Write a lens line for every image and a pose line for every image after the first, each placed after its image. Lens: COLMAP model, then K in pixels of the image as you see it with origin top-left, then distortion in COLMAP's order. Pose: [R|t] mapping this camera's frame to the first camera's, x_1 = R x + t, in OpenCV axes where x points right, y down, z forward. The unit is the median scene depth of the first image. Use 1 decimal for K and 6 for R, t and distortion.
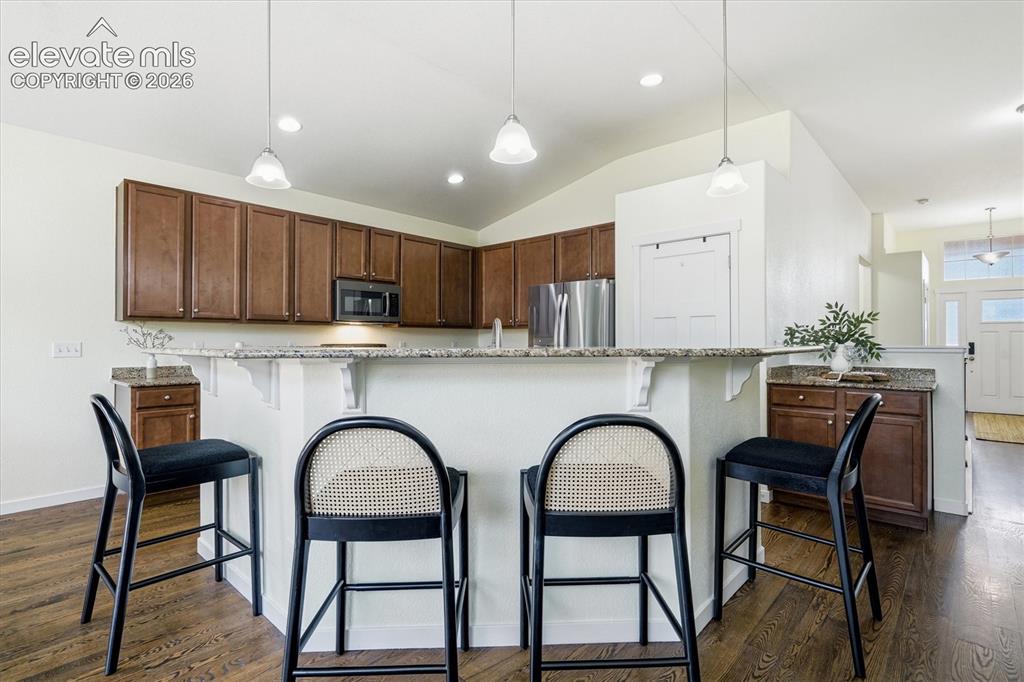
lens RADIAL K [[492.0, 0, 512.8], [0, 492.0, 339.0], [0, 0, 1]] dist [0.000576, 0.000093]
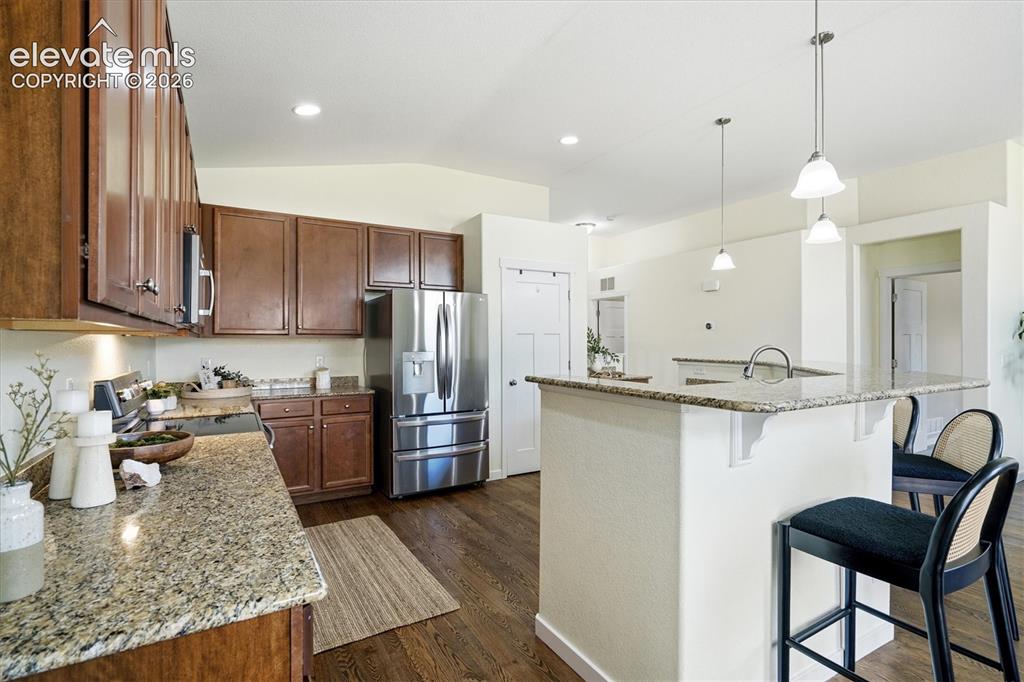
lens RADIAL K [[492.0, 0, 512.8], [0, 492.0, 339.0], [0, 0, 1]] dist [0.000576, 0.000093]
pose [[0.294220, 0.002777, 0.955734, -0.751642], [-0.002032, 0.999995, -0.002280, -0.025131], [-0.955735, -0.001271, 0.294225, 0.630833]]
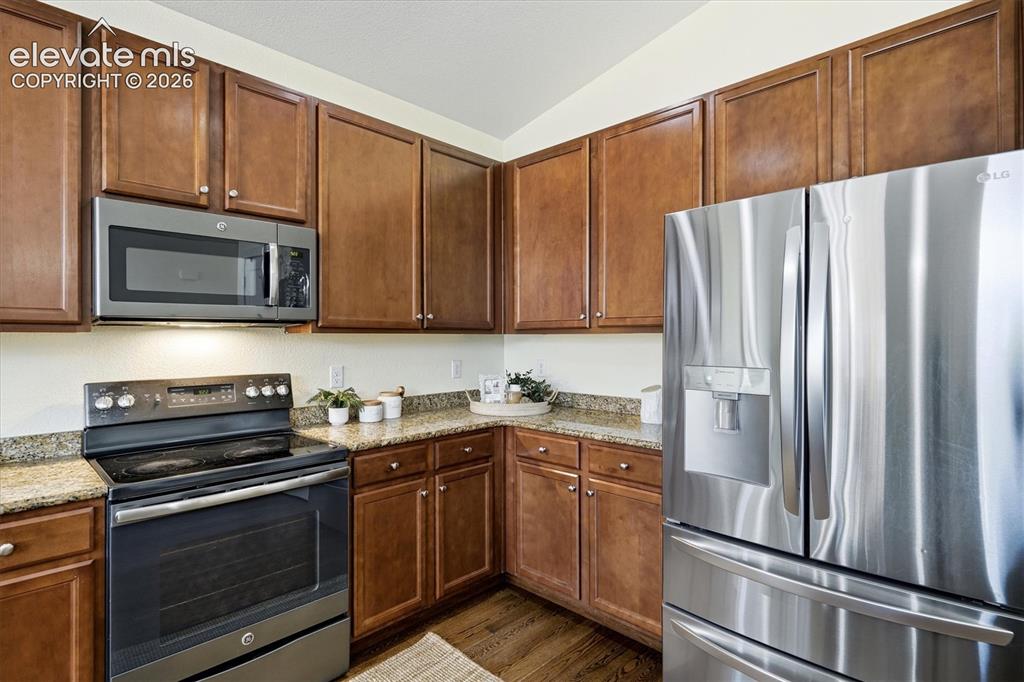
lens RADIAL K [[507.9, 0, 513.0], [0, 507.9, 336.8], [0, 0, 1]] dist [0.008110, -0.001935]
pose [[0.999583, -0.004841, -0.028475, -0.069154], [0.004887, 0.999987, 0.001557, -0.025496], [0.028467, -0.001696, 0.999593, 0.708394]]
